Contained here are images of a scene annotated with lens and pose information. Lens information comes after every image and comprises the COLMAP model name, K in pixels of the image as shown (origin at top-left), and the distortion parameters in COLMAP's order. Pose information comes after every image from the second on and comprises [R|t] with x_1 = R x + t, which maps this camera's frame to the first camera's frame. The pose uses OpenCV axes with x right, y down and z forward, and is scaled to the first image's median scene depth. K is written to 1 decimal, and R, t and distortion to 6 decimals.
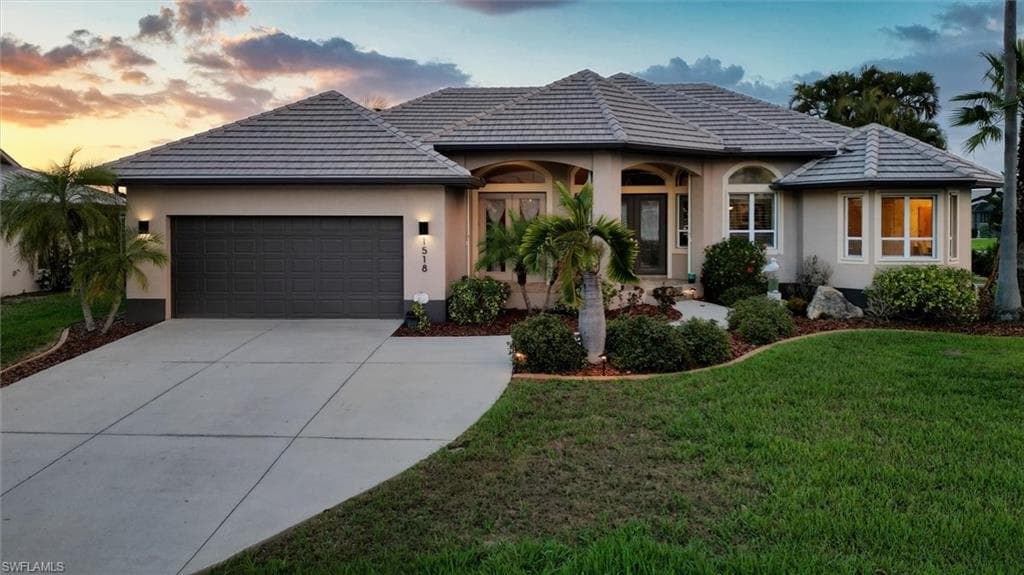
lens RADIAL K [[710.0, 0, 513.1], [0, 710.0, 240.3], [0, 0, 1]] dist [0.068048, -0.067361]
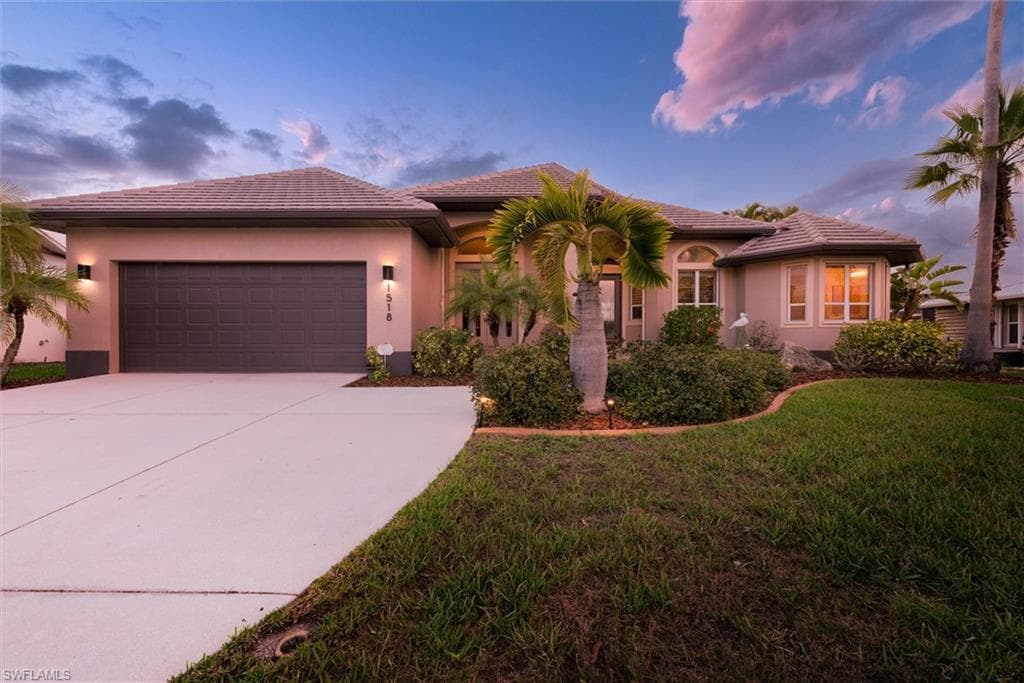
lens RADIAL K [[441.0, 0, 512.7], [0, 441.0, 345.1], [0, 0, 1]] dist [0.008207, -0.000109]
pose [[0.999085, 0.001313, 0.042742, 0.011966], [-0.000879, 0.999948, -0.010174, 0.081480], [-0.042753, 0.010127, 0.999034, 0.415596]]
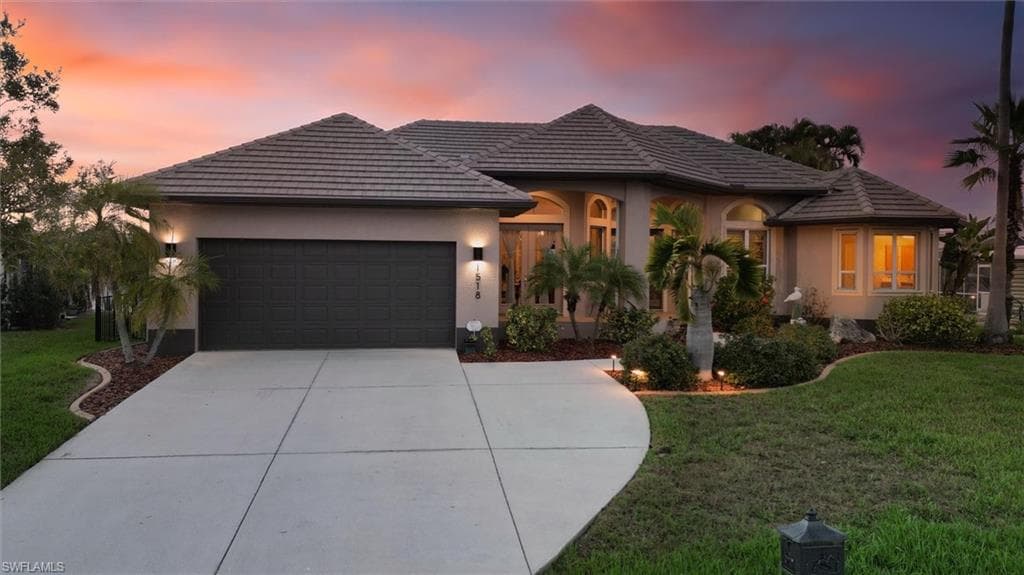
lens RADIAL K [[724.6, 0, 512.0], [0, 724.6, 287.5], [0, 0, 1]] dist [0.059444, -0.071399]
pose [[0.985805, 0.003171, 0.167865, -0.245538], [-0.002461, 0.999987, -0.004436, 0.032817], [-0.167877, 0.003960, 0.985800, 0.011166]]
